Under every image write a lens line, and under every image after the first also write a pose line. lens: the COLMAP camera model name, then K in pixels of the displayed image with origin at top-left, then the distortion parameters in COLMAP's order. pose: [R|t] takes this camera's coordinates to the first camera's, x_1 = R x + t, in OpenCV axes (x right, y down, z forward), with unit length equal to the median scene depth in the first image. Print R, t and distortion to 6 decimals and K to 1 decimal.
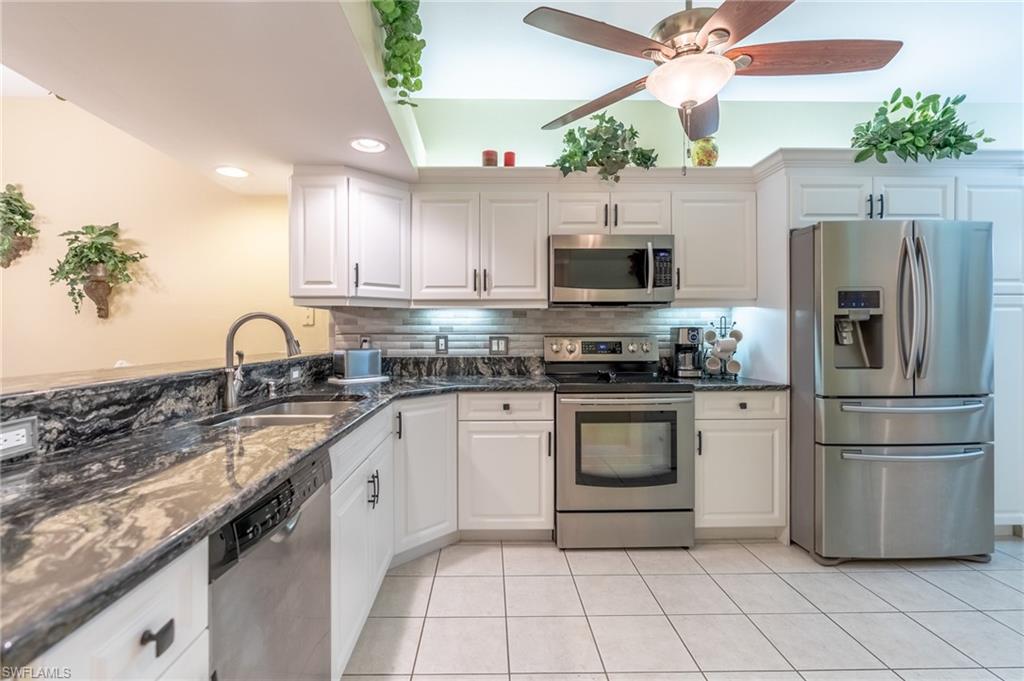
lens RADIAL K [[475.7, 0, 503.6], [0, 475.7, 333.3], [0, 0, 1]] dist [-0.001722, 0.000142]
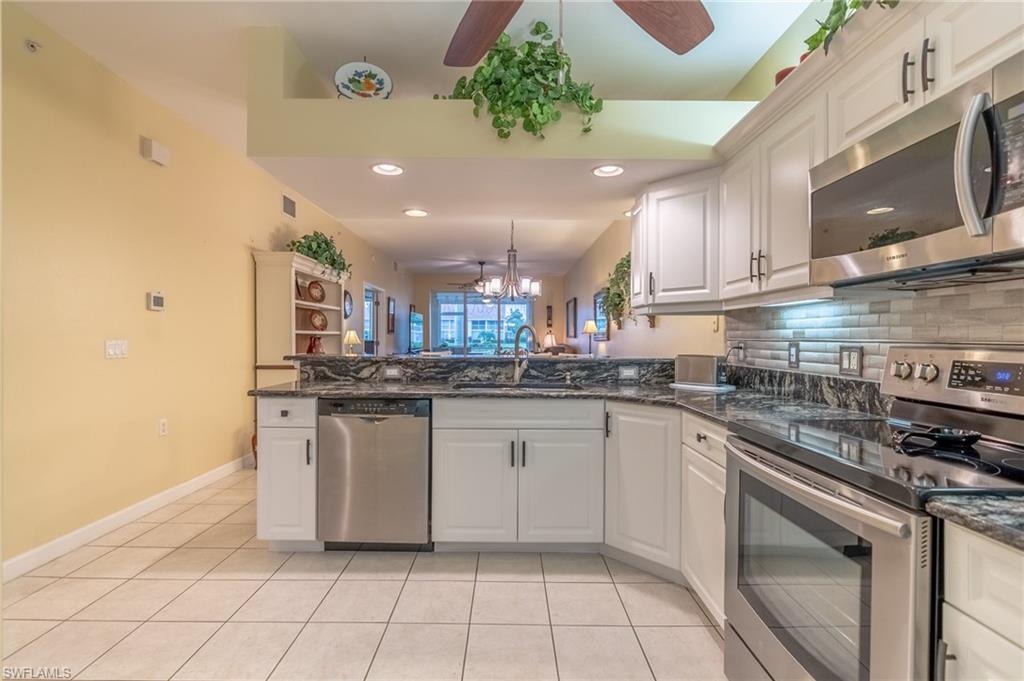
lens RADIAL K [[469.4, 0, 506.7], [0, 469.4, 341.0], [0, 0, 1]] dist [-0.006359, -0.000005]
pose [[-0.025201, 0.008879, -0.999643, 0.649507], [-0.007928, 0.999927, 0.009081, -0.001604], [0.999651, 0.008154, -0.025129, 0.618482]]
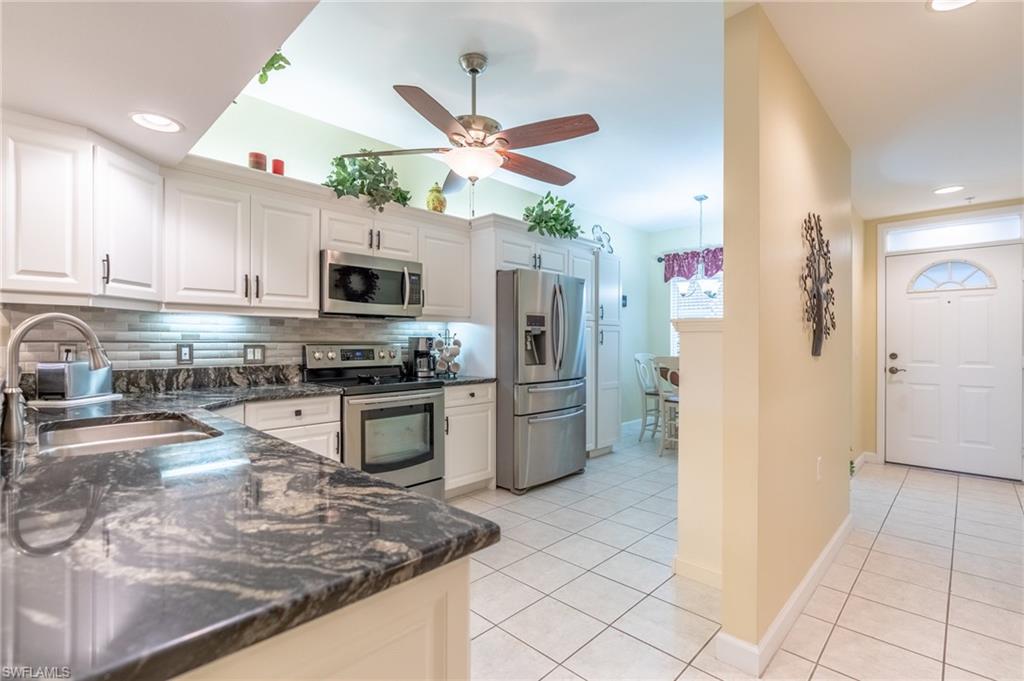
lens RADIAL K [[469.4, 0, 506.7], [0, 469.4, 341.0], [0, 0, 1]] dist [-0.006359, -0.000005]
pose [[0.716903, 0.004322, 0.697160, -0.329817], [-0.003474, 0.999991, -0.002627, -0.000262], [-0.697165, -0.000539, 0.716911, -0.038301]]
